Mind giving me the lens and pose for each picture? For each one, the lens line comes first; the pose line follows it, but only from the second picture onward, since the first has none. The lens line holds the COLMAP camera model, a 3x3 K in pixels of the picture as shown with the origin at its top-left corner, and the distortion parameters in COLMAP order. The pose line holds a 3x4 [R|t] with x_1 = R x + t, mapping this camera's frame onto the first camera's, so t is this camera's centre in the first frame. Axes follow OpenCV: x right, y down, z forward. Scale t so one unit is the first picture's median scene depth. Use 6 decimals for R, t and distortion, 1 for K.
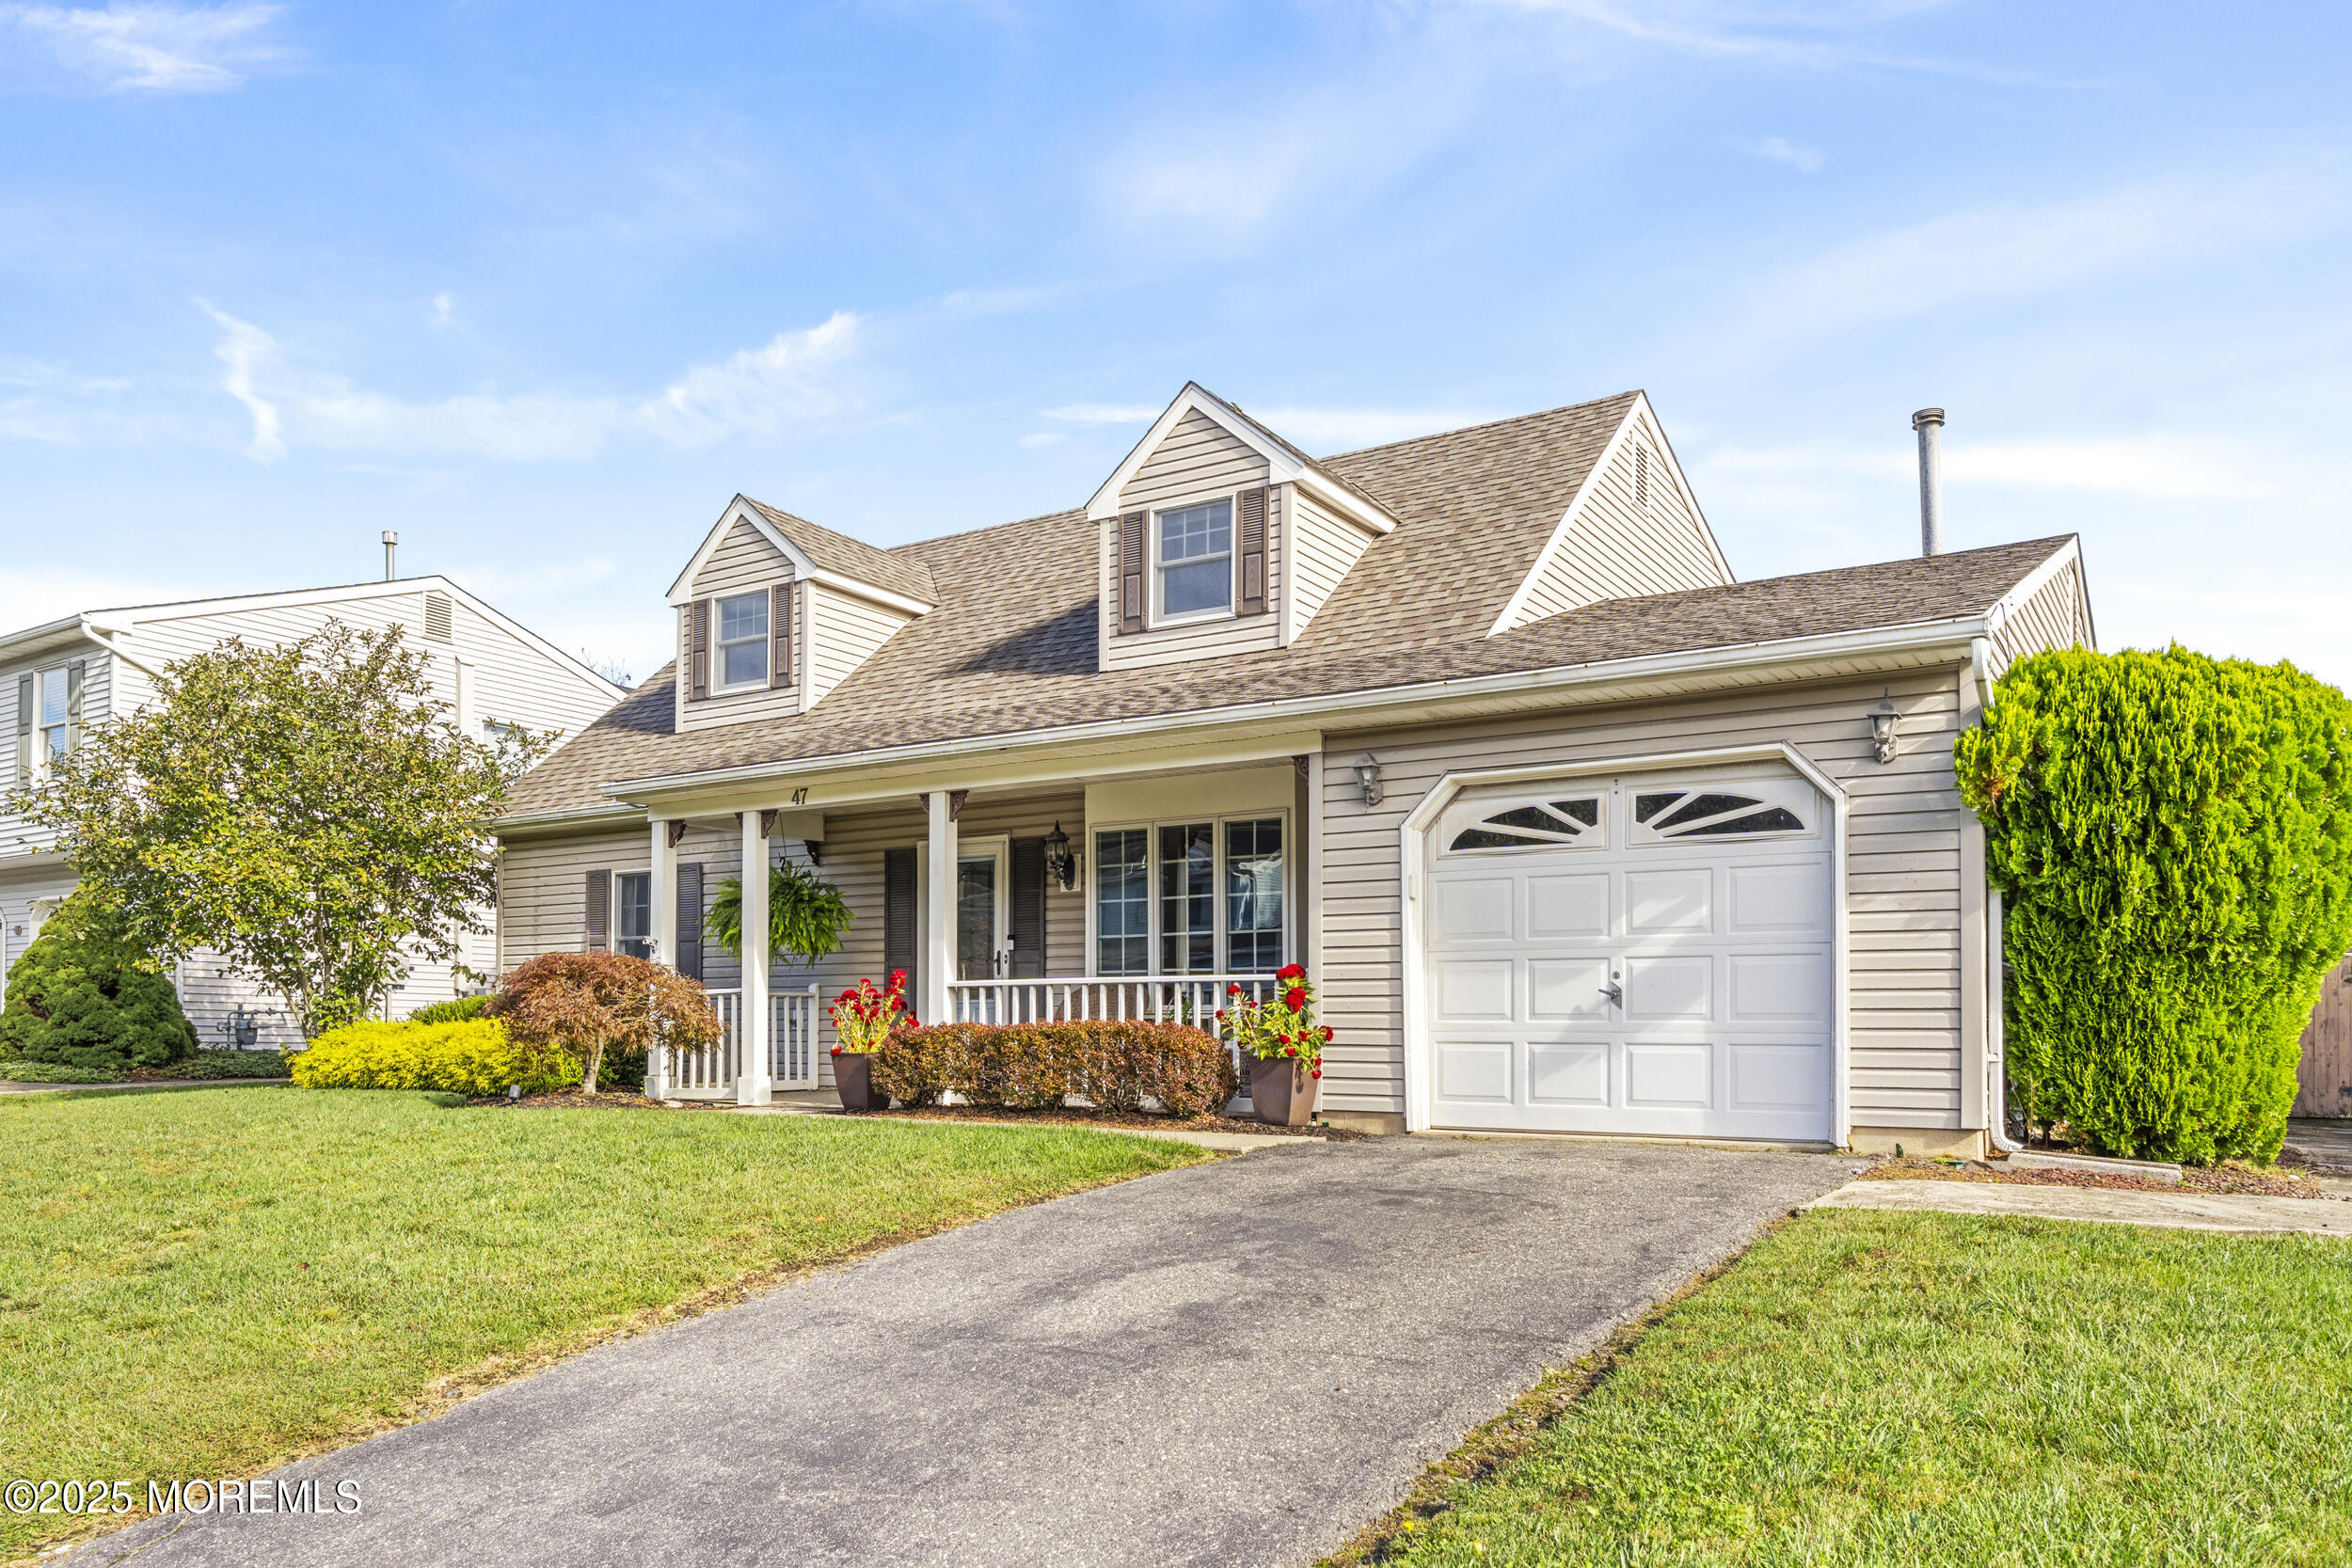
lens RADIAL K [[1665.4, 0, 1152.3], [0, 1665.4, 1025.1], [0, 0, 1]] dist [-0.015425, 0.022753]
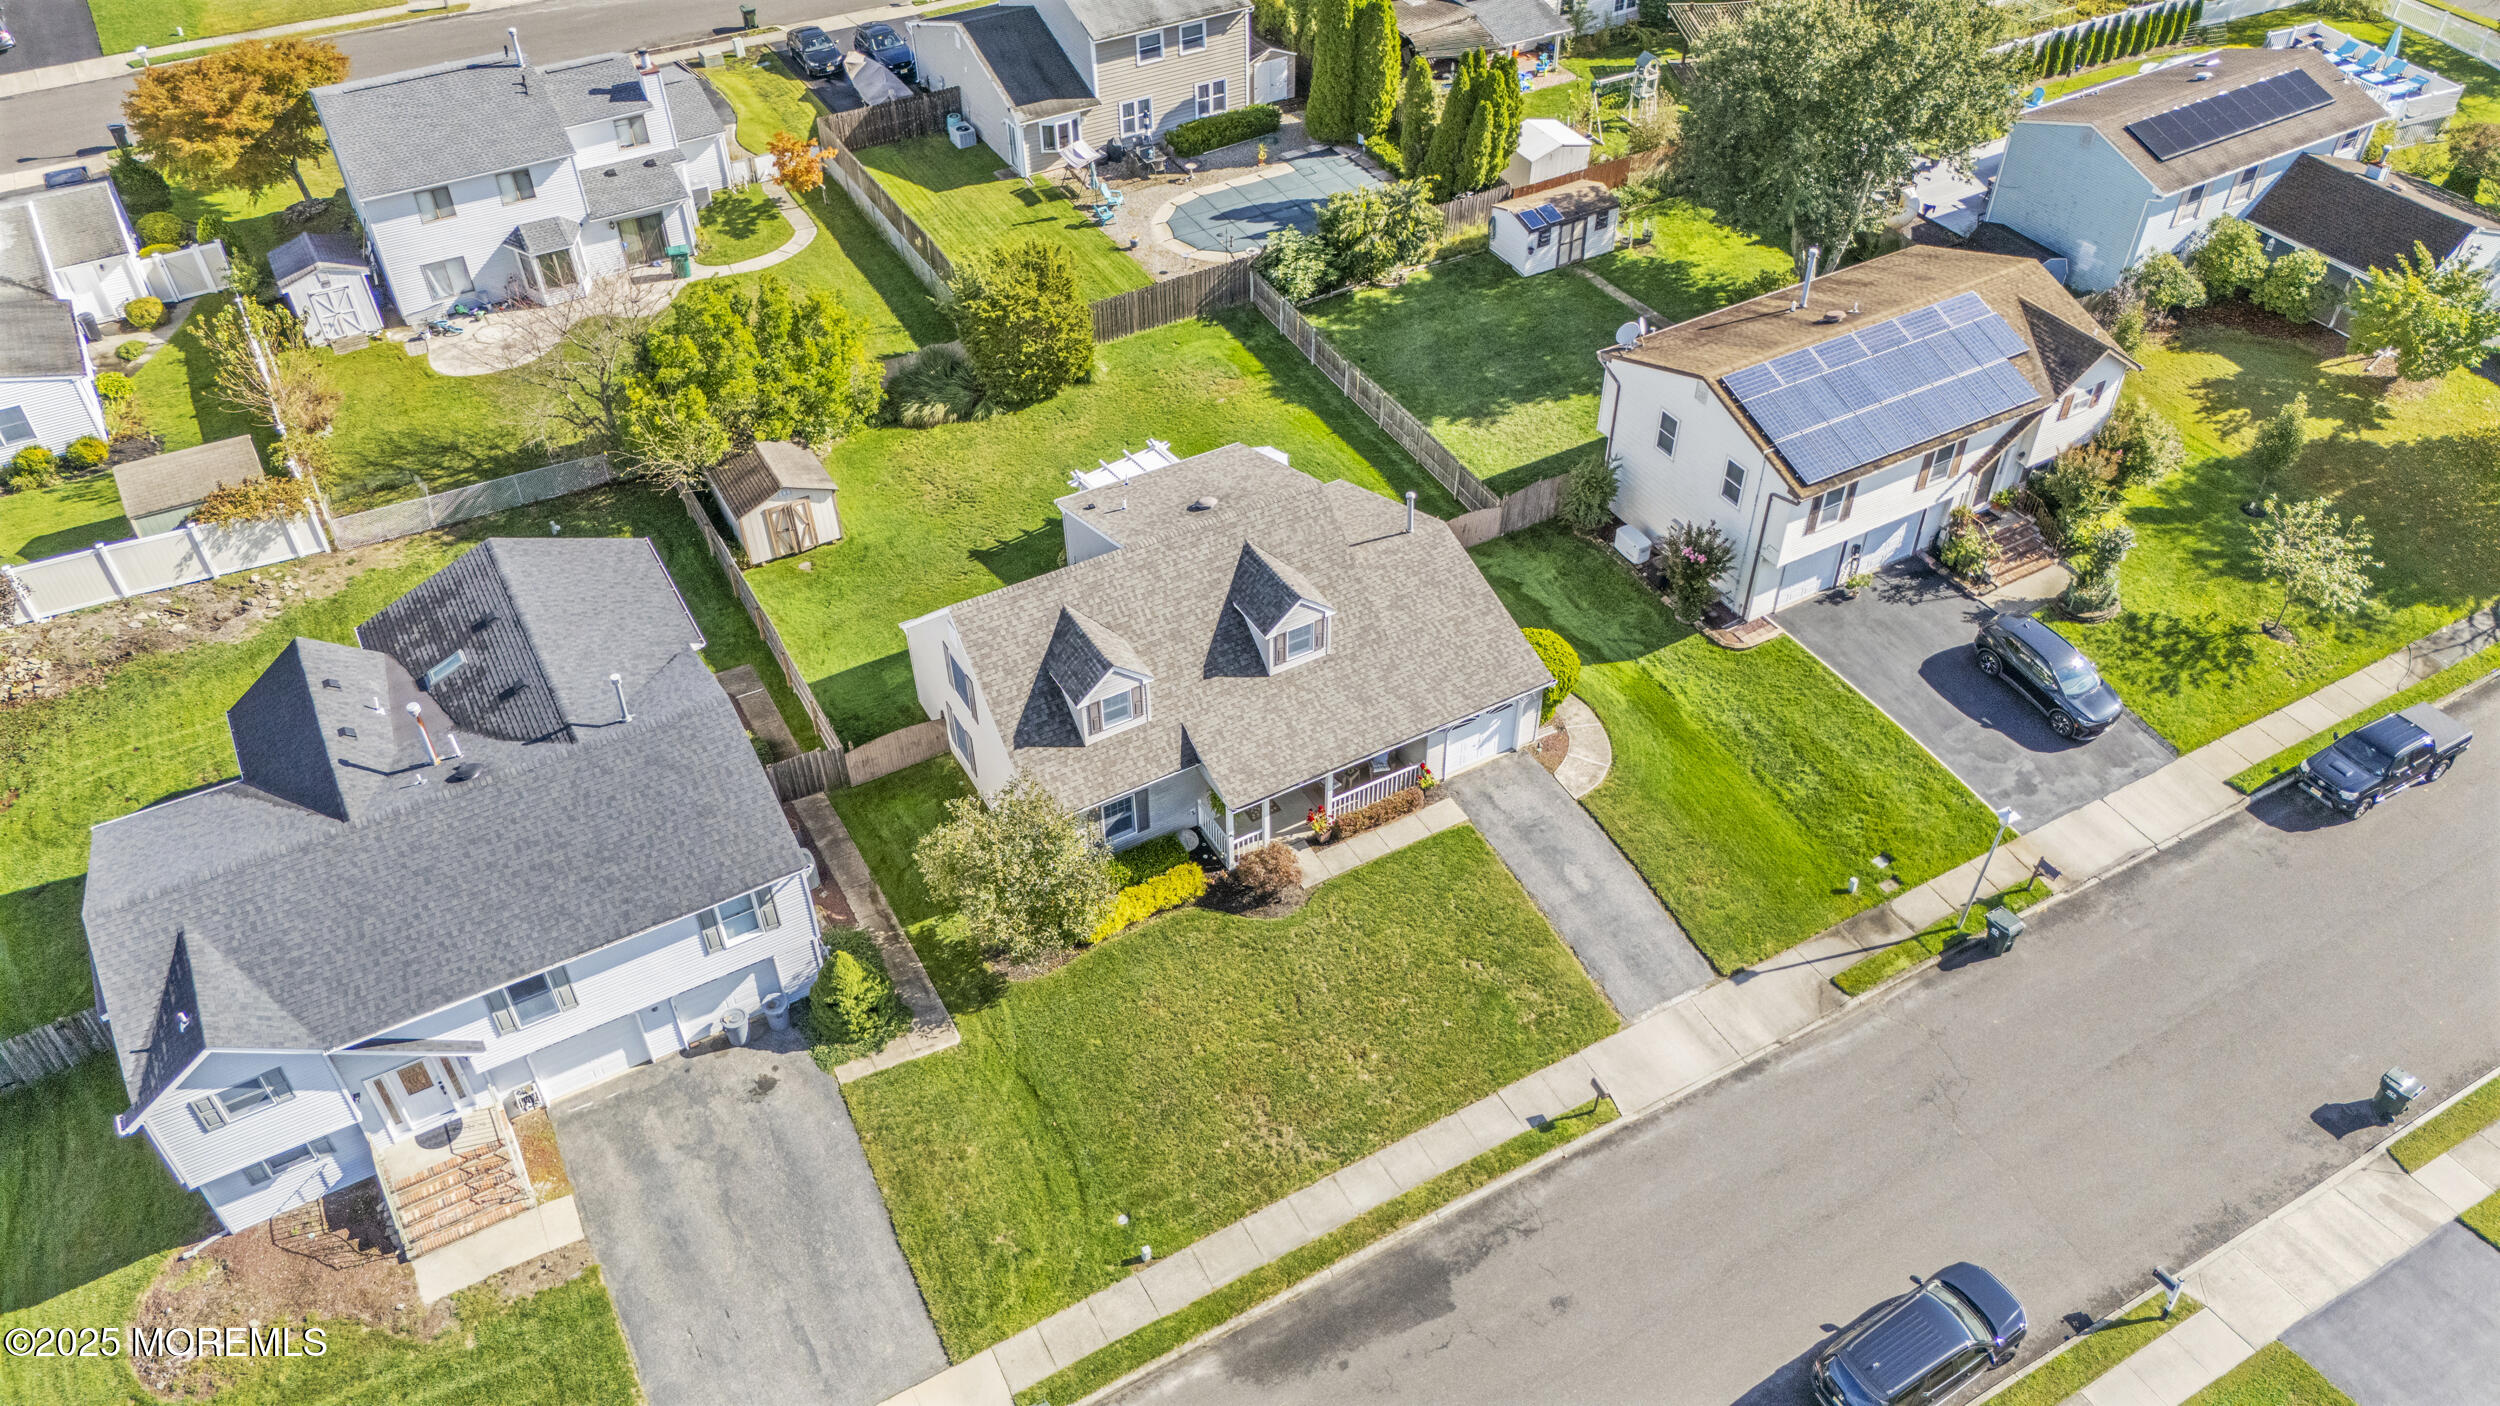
lens RADIAL K [[1852.7, 0, 1252.2], [0, 1852.7, 698.7], [0, 0, 1]] dist [0.039116, -0.019792]
pose [[0.452753, -0.598119, 0.661263, -3.065037], [0.003816, 0.742921, 0.669368, -3.245078], [-0.891628, -0.300535, 0.338642, -0.185038]]
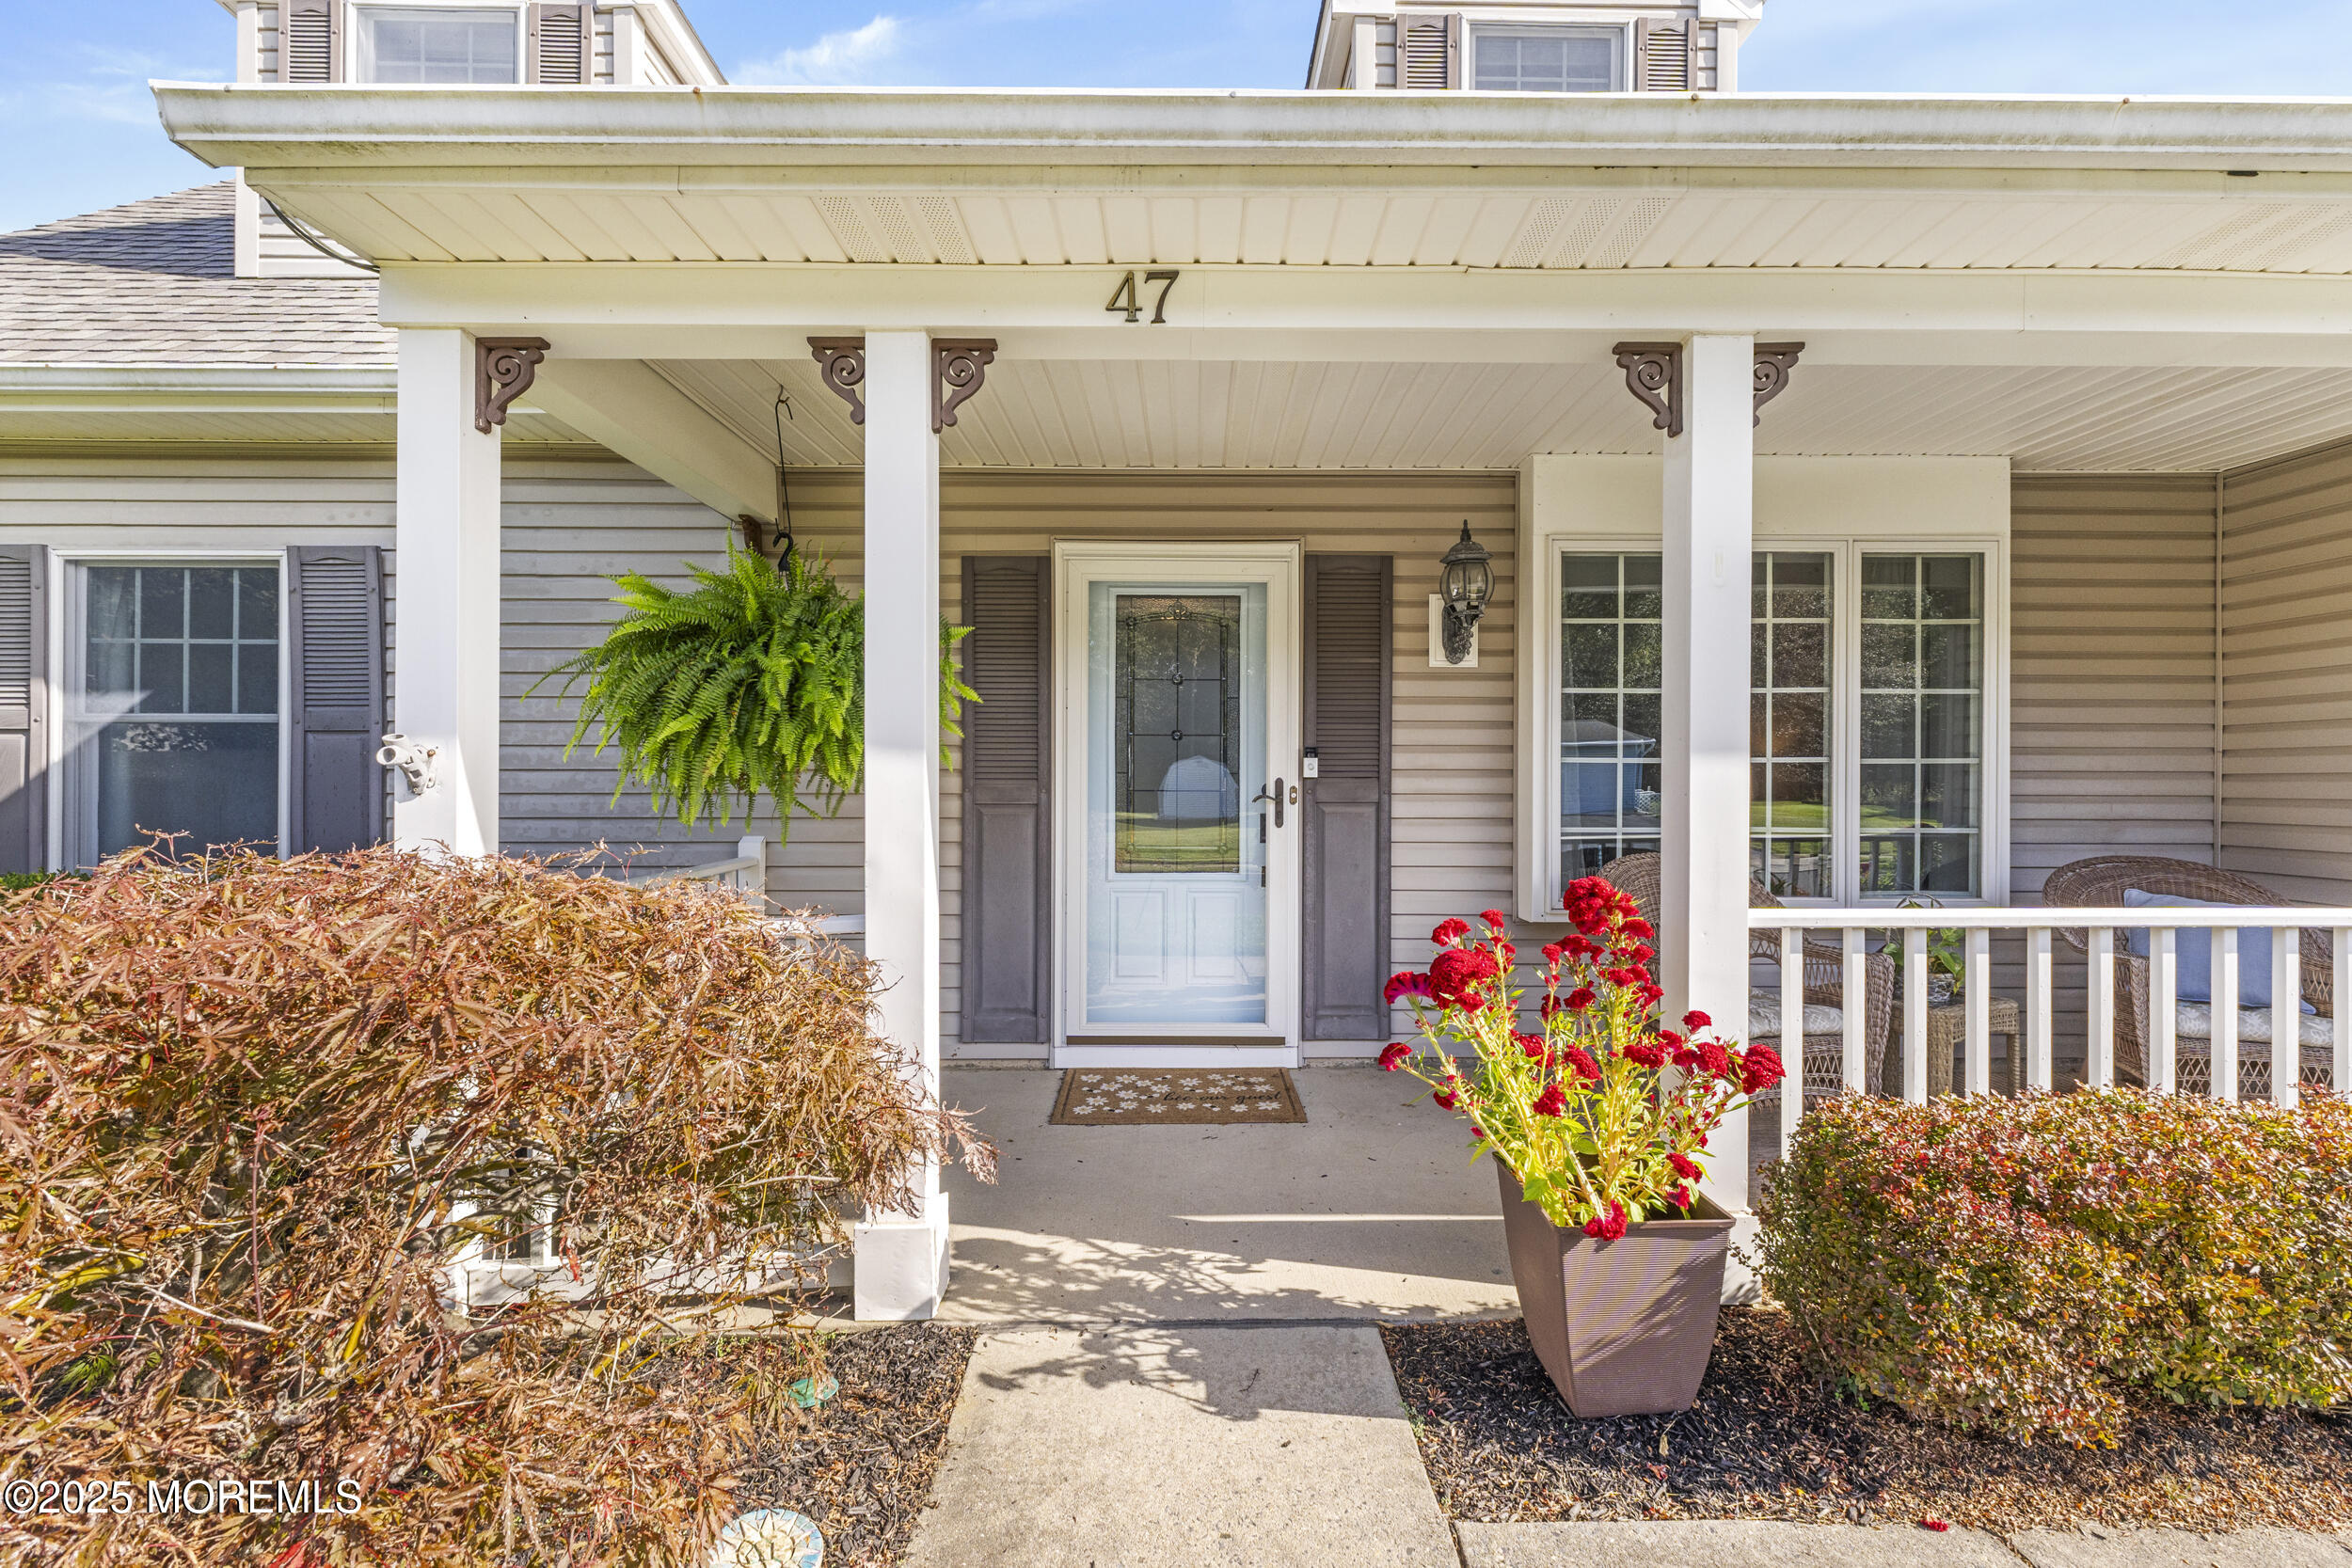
lens RADIAL K [[1004.1, 0, 1186.8], [0, 1004.1, 783.8], [0, 0, 1]] dist [0.005190, -0.000960]
pose [[0.826586, -0.002096, 0.562806, -0.360436], [-0.002683, 0.999967, 0.007665, -0.058290], [-0.562804, -0.007846, 0.826553, 0.983446]]
